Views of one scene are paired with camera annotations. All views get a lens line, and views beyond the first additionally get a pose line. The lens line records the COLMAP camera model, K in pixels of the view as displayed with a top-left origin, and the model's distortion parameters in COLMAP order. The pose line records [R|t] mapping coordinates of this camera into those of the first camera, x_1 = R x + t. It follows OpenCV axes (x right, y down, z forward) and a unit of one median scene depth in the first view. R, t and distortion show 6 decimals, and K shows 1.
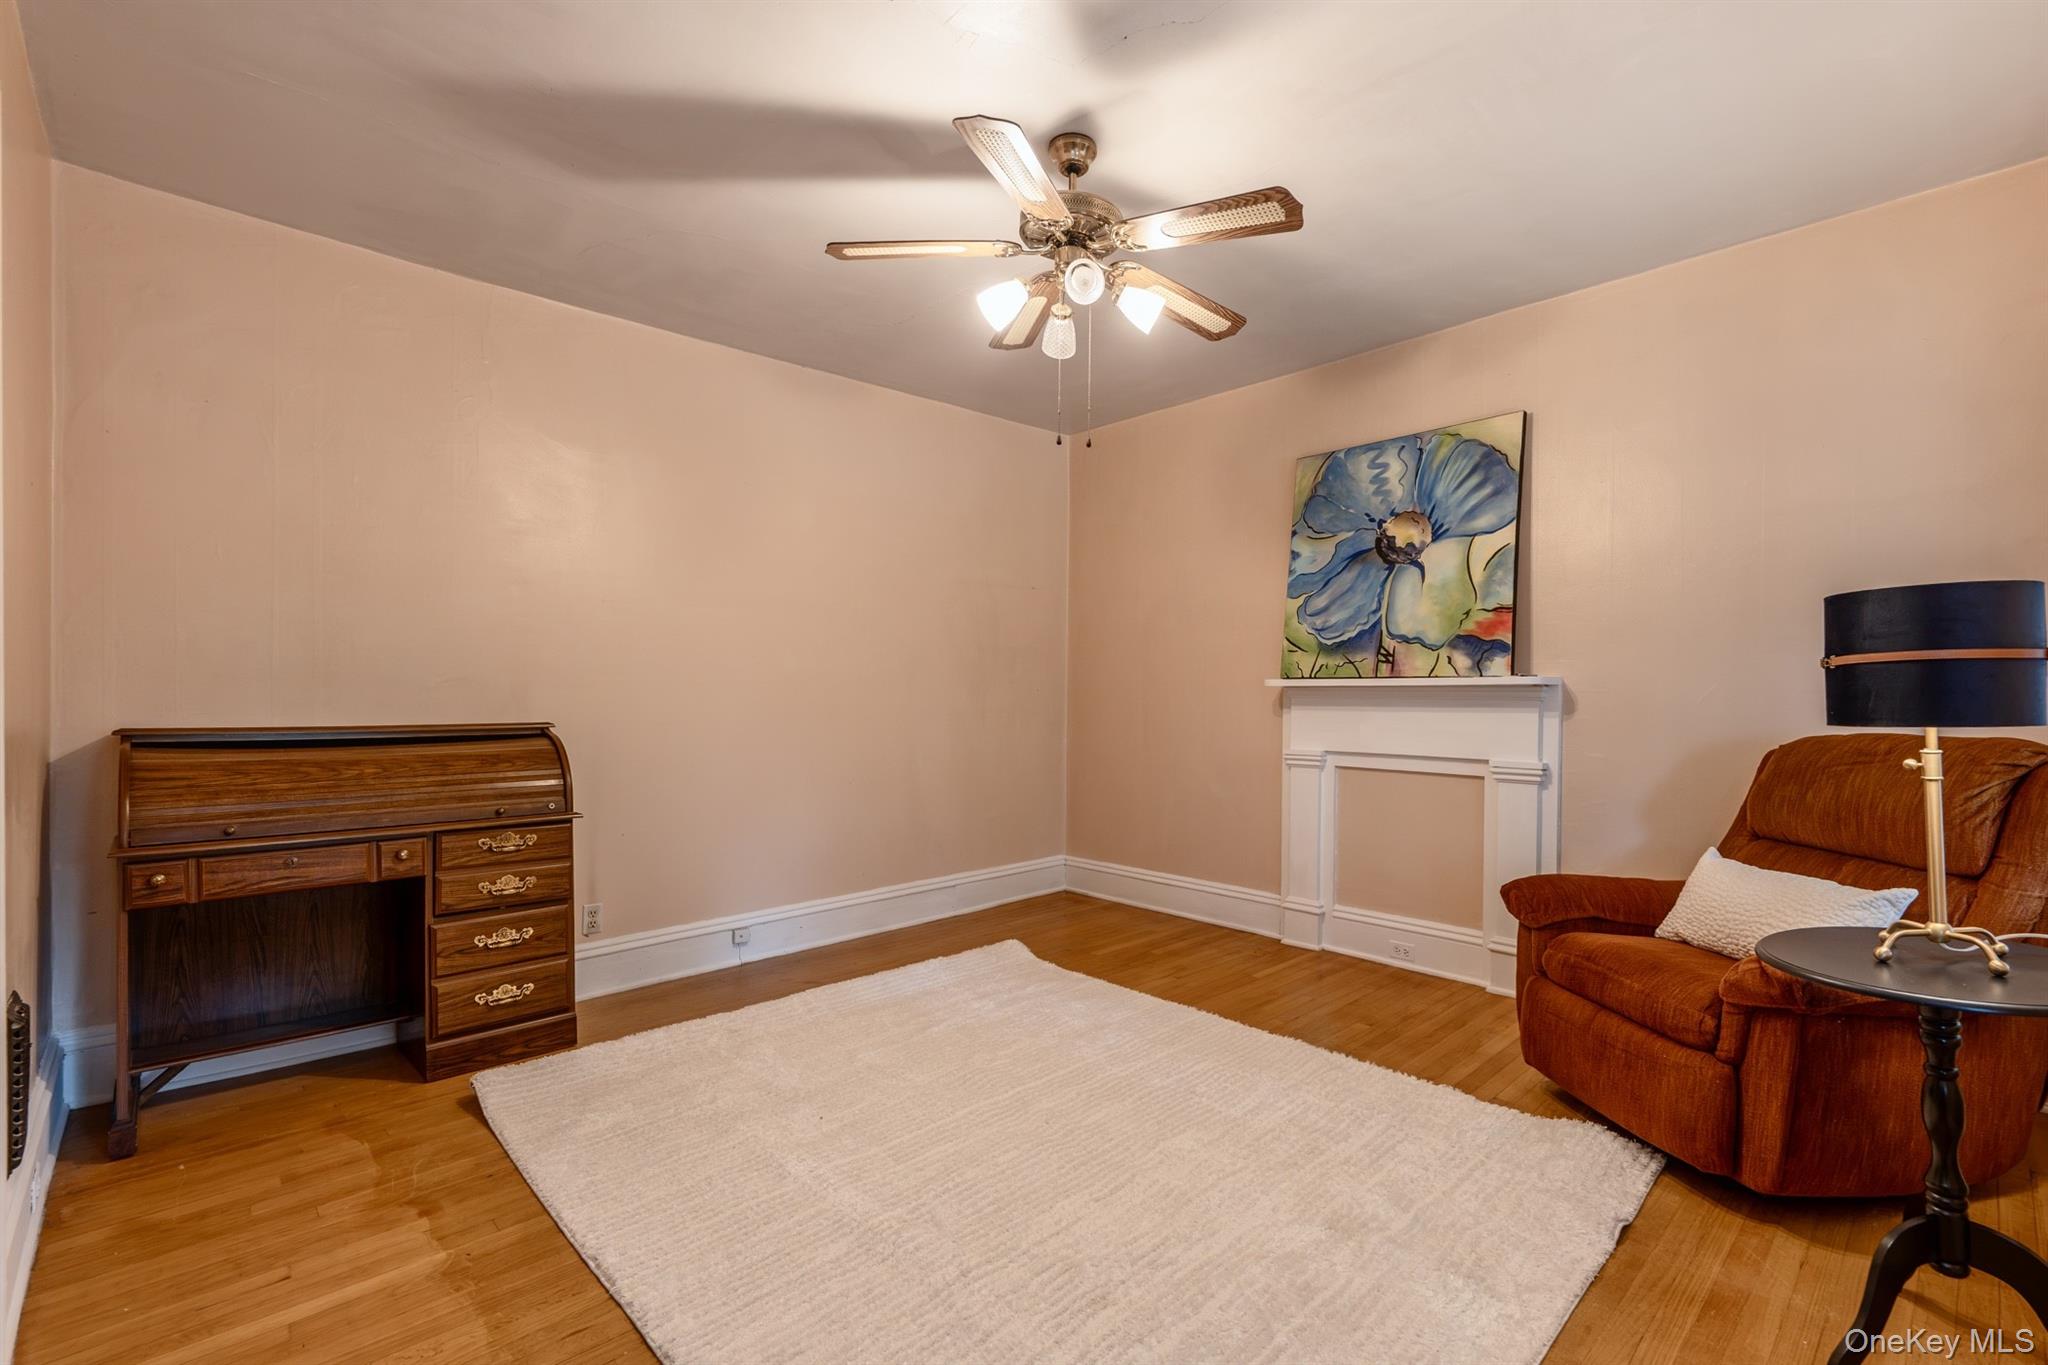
lens RADIAL K [[910.3, 0, 1094.5], [0, 910.3, 704.0], [0, 0, 1]] dist [0.001546, 0.000000]
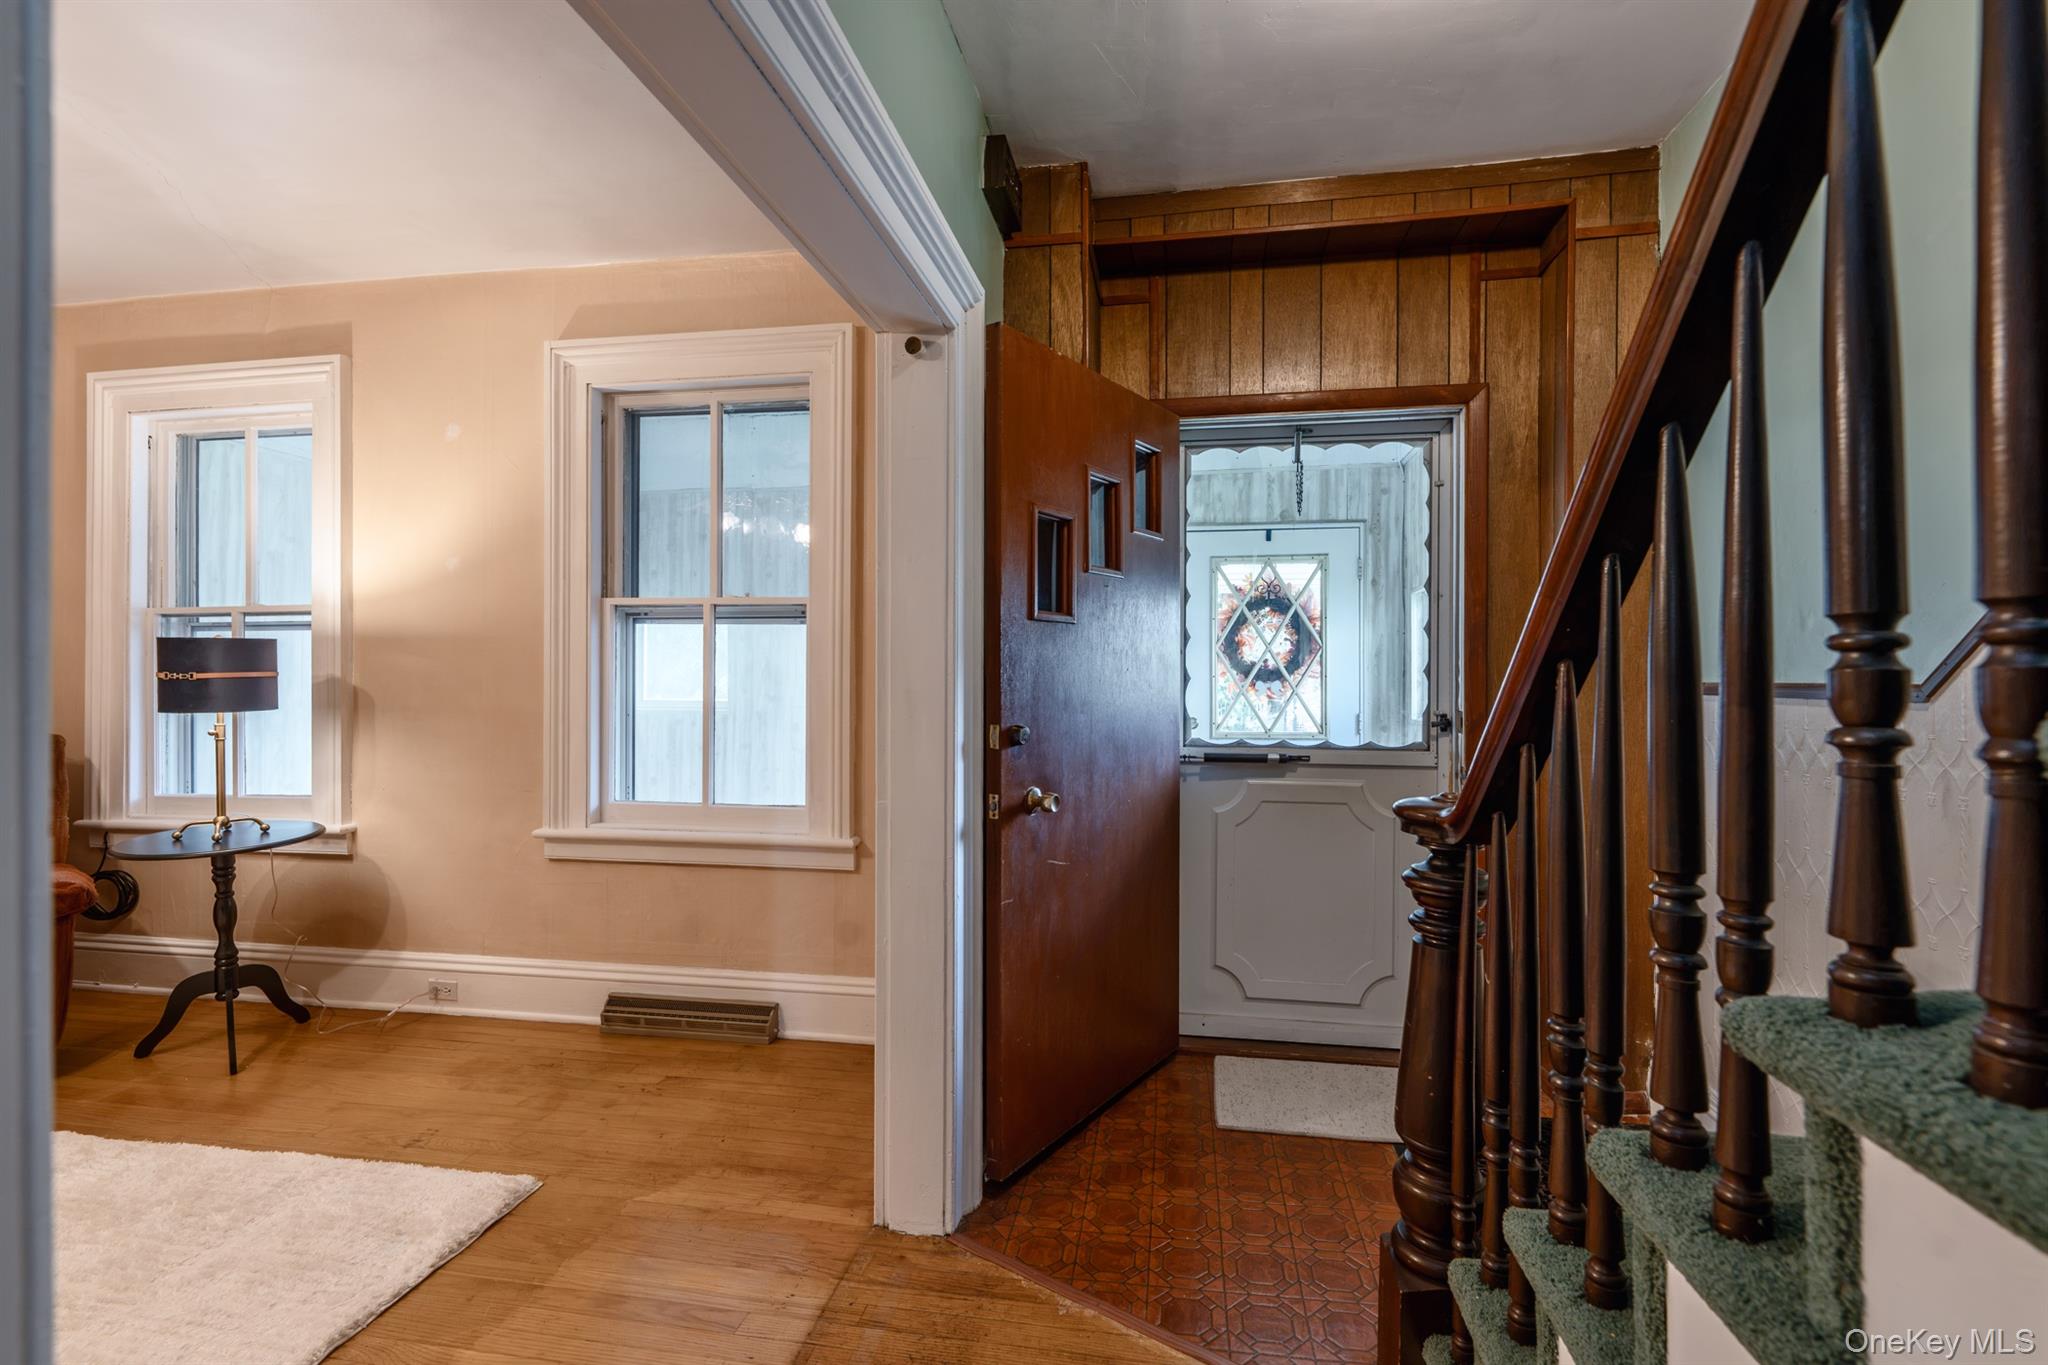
lens RADIAL K [[871.8, 0, 1071.9], [0, 871.8, 686.2], [0, 0, 1]] dist [-0.001236, -0.000201]
pose [[-0.598211, -0.017624, 0.801145, -0.694479], [0.000025, 0.999758, 0.022012, -0.030189], [-0.801339, 0.013187, -0.598065, 0.300960]]
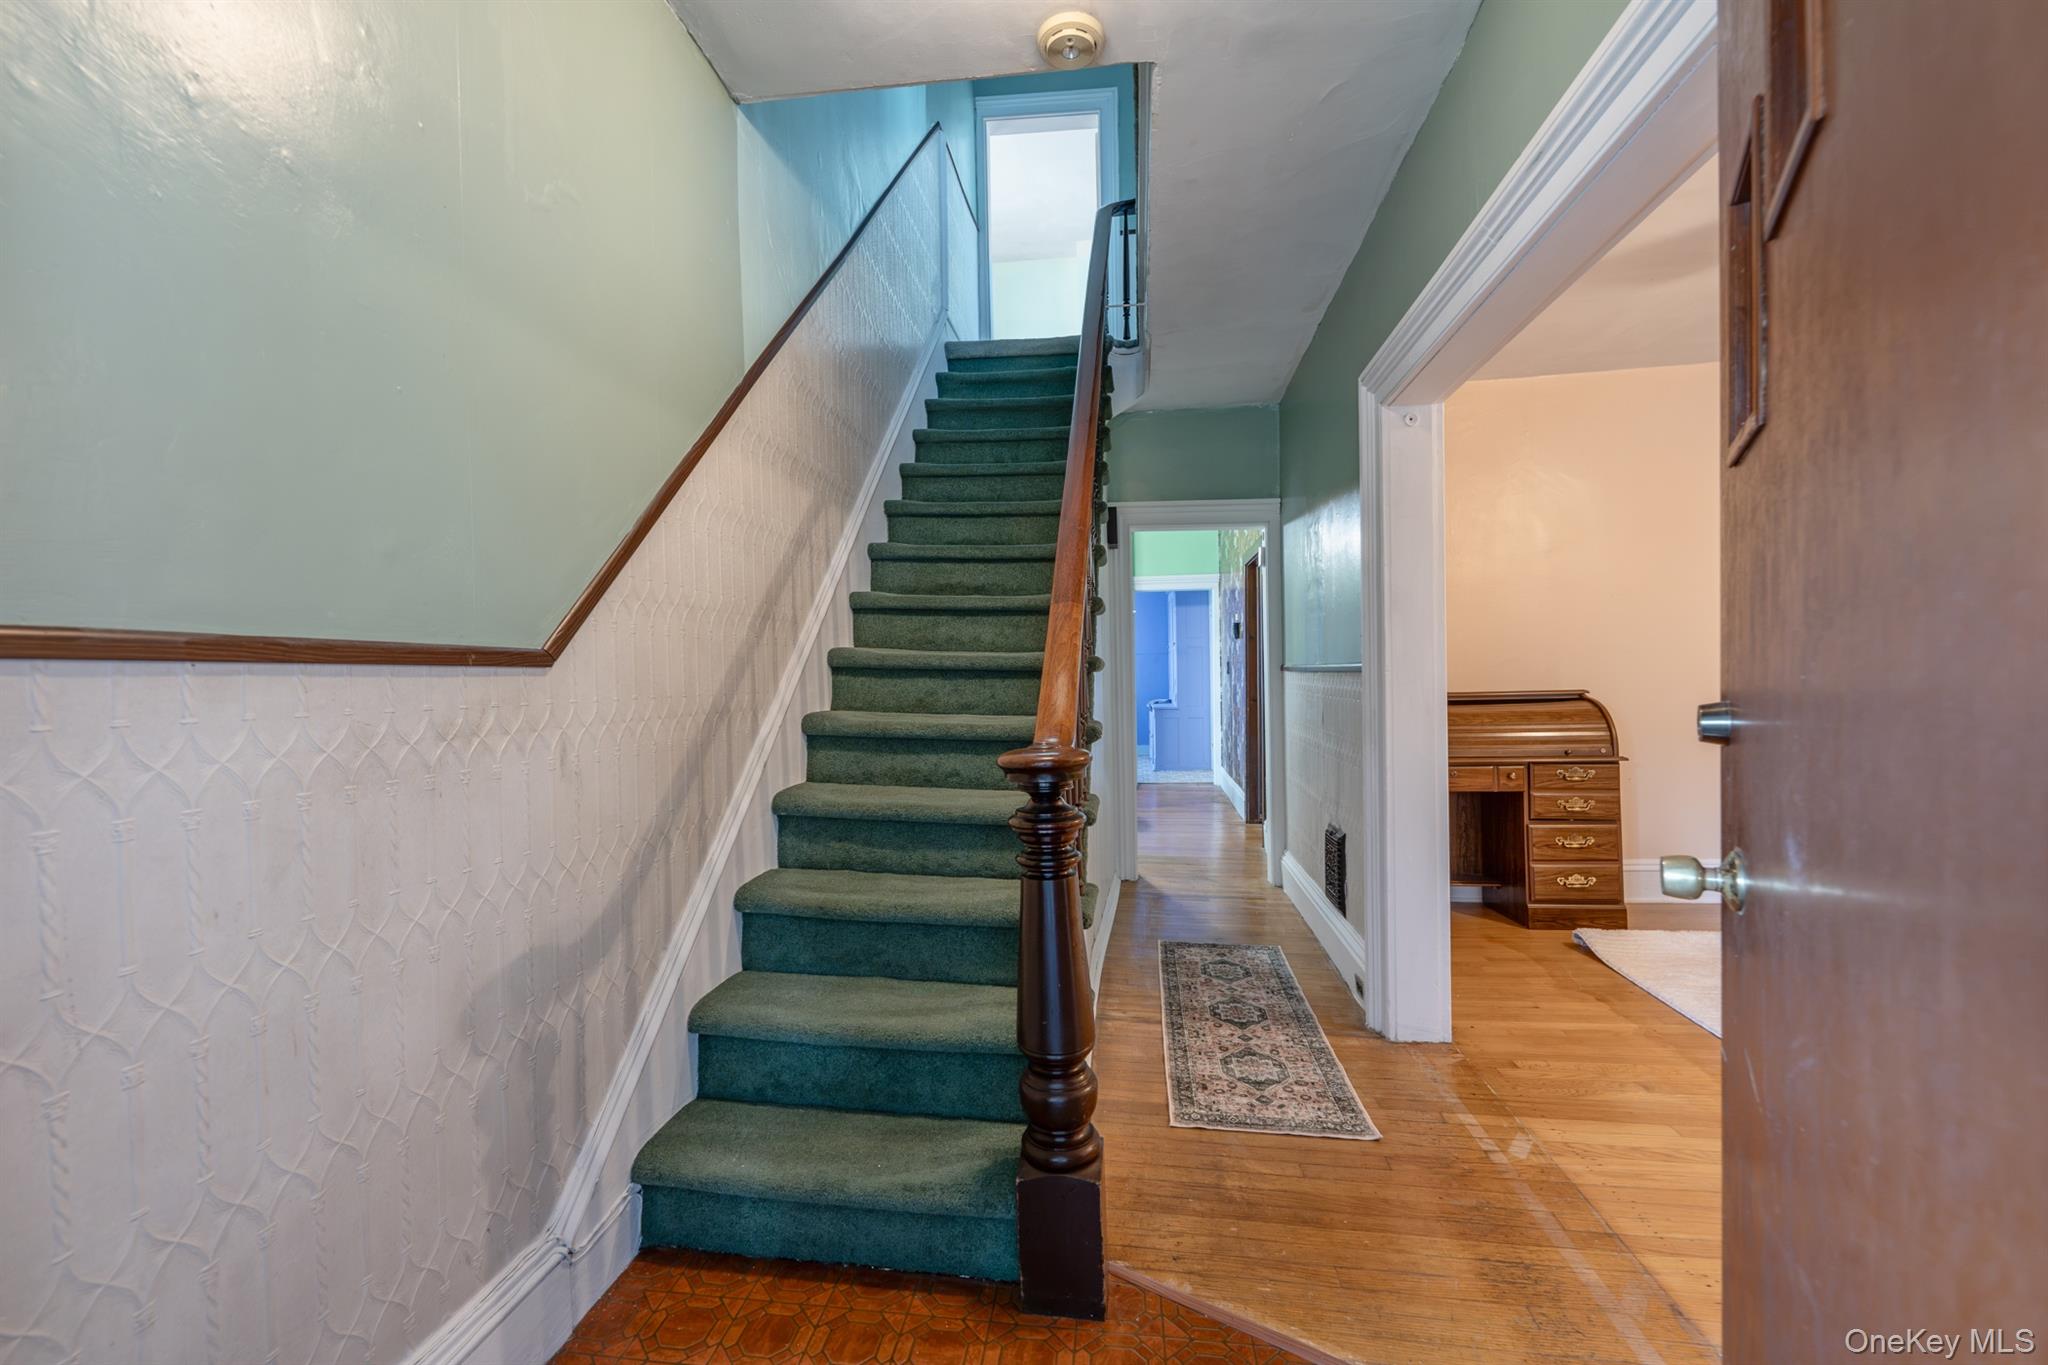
lens RADIAL K [[831.9, 0, 1024.0], [0, 831.9, 682.5], [0, 0, 1]] dist [-0.000406, 0.000044]
pose [[0.601822, -0.010443, -0.798562, -0.108051], [0.013345, 0.999906, -0.003019, 0.002308], [0.798519, -0.008840, 0.601905, -0.381260]]
